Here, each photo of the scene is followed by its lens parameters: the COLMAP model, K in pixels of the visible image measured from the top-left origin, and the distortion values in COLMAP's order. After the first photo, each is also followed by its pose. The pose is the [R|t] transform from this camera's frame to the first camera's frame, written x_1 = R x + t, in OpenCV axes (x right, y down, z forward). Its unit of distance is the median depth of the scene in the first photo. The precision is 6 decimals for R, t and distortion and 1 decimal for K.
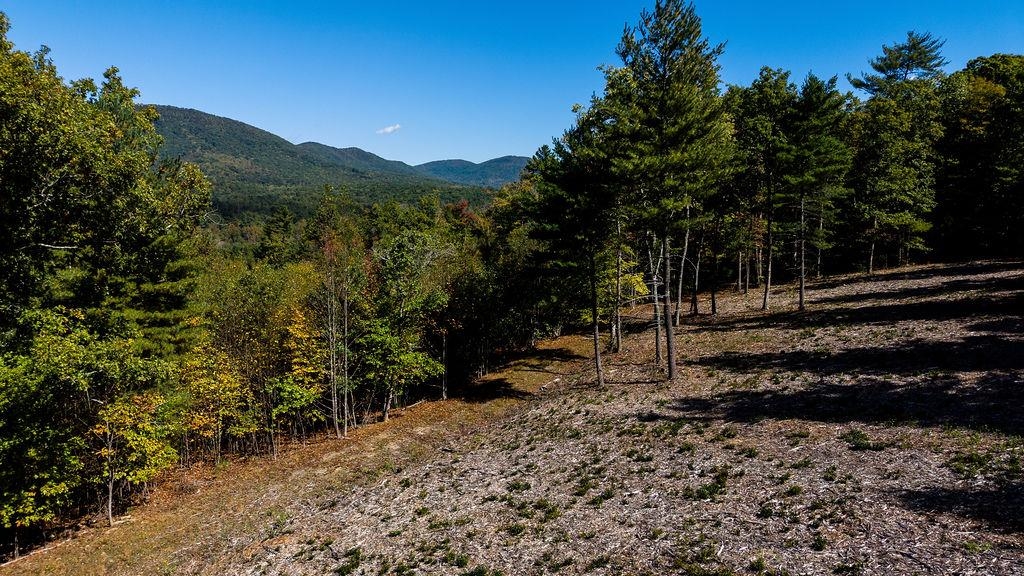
lens RADIAL K [[687.6, 0, 513.6], [0, 687.6, 276.3], [0, 0, 1]] dist [0.029881, -0.038377]
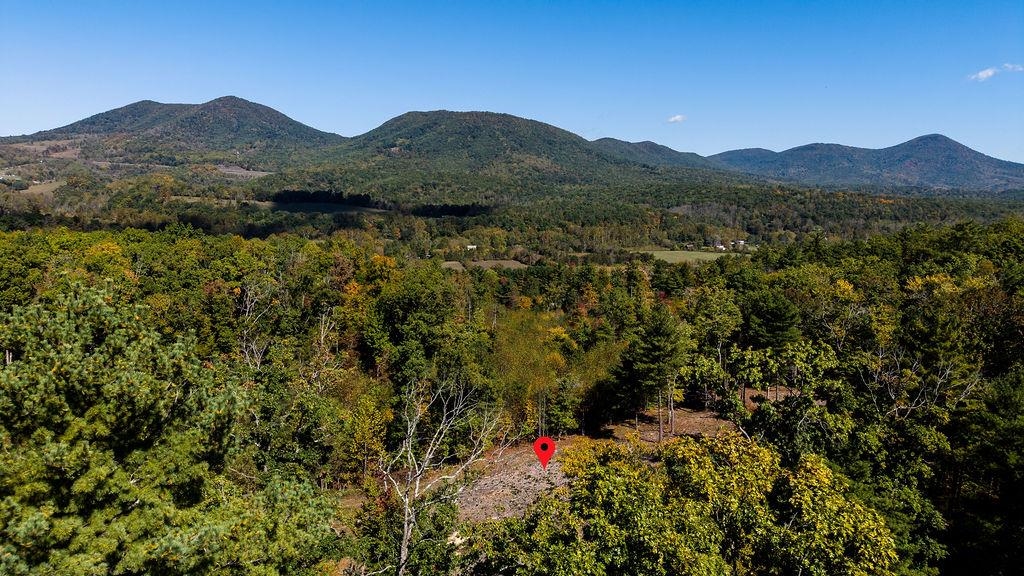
lens RADIAL K [[687.6, 0, 503.8], [0, 687.6, 278.1], [0, 0, 1]] dist [0.029881, -0.038377]
pose [[0.909164, 0.051984, -0.413181, 0.768735], [-0.043989, 0.998615, 0.028846, -0.547663], [0.414108, -0.008050, 0.910192, -1.714310]]
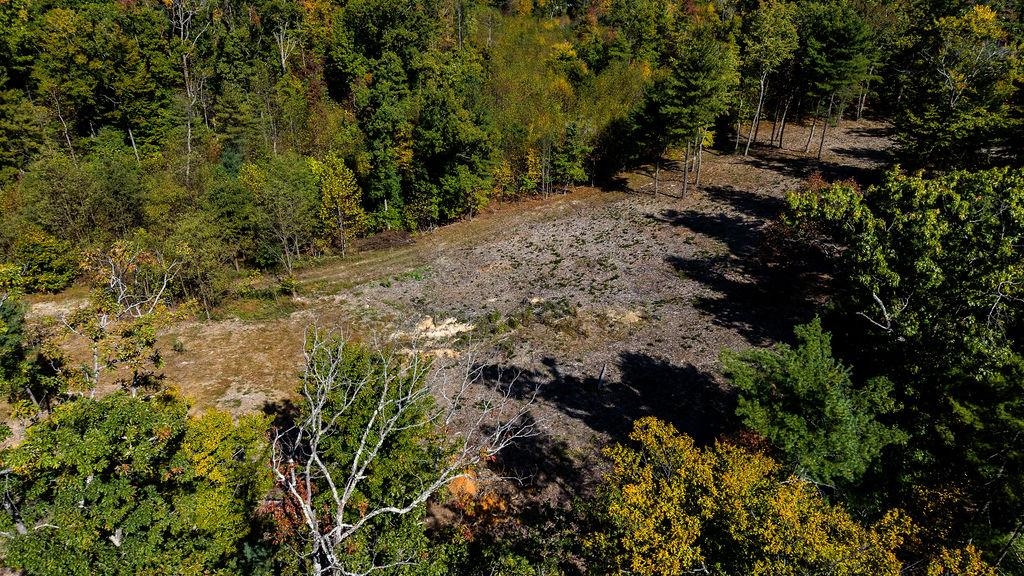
lens RADIAL K [[687.6, 0, 511.2], [0, 687.6, 297.6], [0, 0, 1]] dist [0.029881, -0.038377]
pose [[0.915272, 0.217454, -0.339103, 0.573564], [-0.042312, 0.889027, 0.455896, -0.595096], [0.400608, -0.402920, 0.822902, -1.287720]]
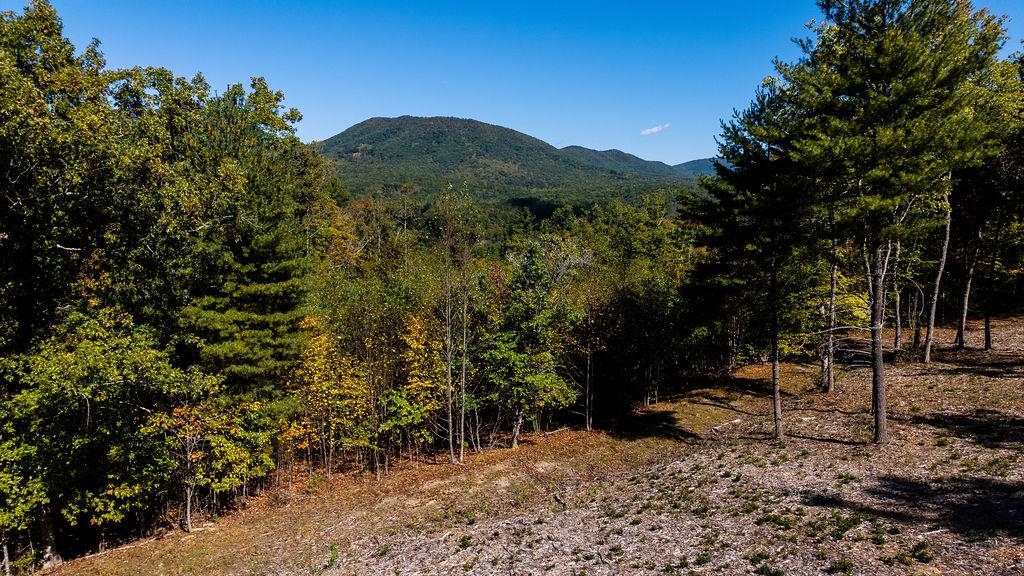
lens RADIAL K [[687.6, 0, 508.9], [0, 687.6, 274.3], [0, 0, 1]] dist [0.029881, -0.038377]
pose [[0.930380, 0.035975, -0.364828, 0.128788], [-0.037613, 0.999289, 0.002618, -0.016169], [0.364663, 0.011287, 0.931071, 0.179864]]
